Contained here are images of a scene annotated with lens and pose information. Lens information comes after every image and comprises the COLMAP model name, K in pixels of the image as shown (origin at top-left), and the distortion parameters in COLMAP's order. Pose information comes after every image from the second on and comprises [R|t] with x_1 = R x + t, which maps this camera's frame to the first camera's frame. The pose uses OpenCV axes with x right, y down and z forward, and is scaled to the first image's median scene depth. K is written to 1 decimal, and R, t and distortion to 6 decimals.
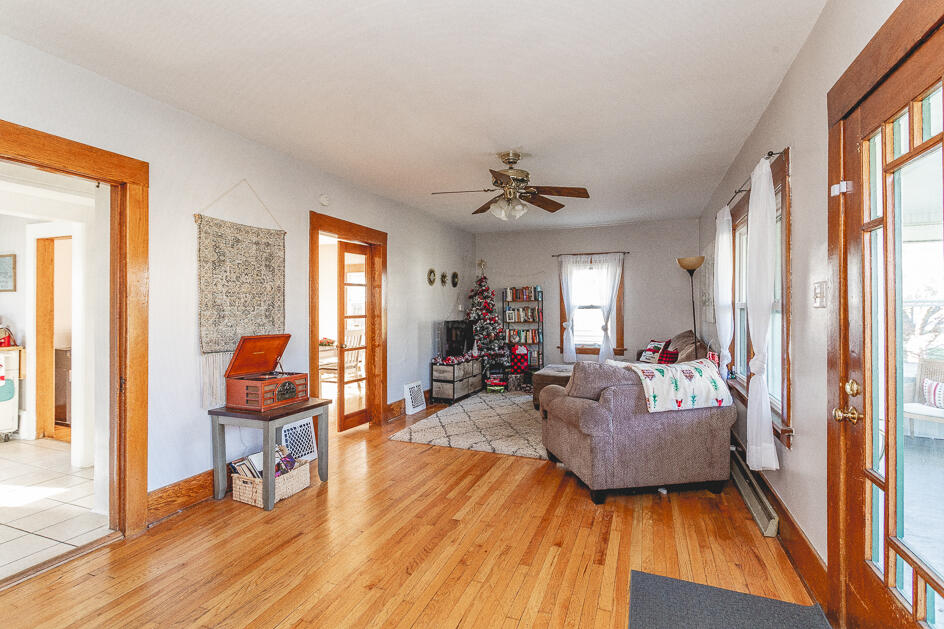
lens RADIAL K [[454.5, 0, 467.7], [0, 454.5, 311.7], [0, 0, 1]] dist [0.005339, 0.000162]
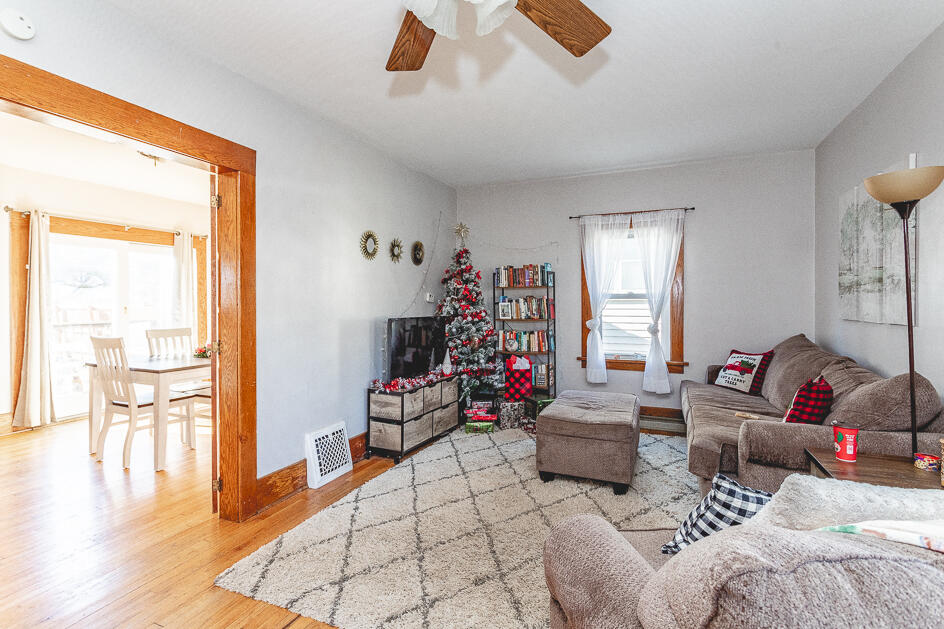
lens RADIAL K [[454.5, 0, 476.9], [0, 454.5, 310.3], [0, 0, 1]] dist [0.005339, 0.000162]
pose [[0.999988, 0.001010, -0.004882, 0.059455], [-0.000960, 0.999947, 0.010230, 0.002982], [0.004892, -0.010225, 0.999936, 0.365776]]
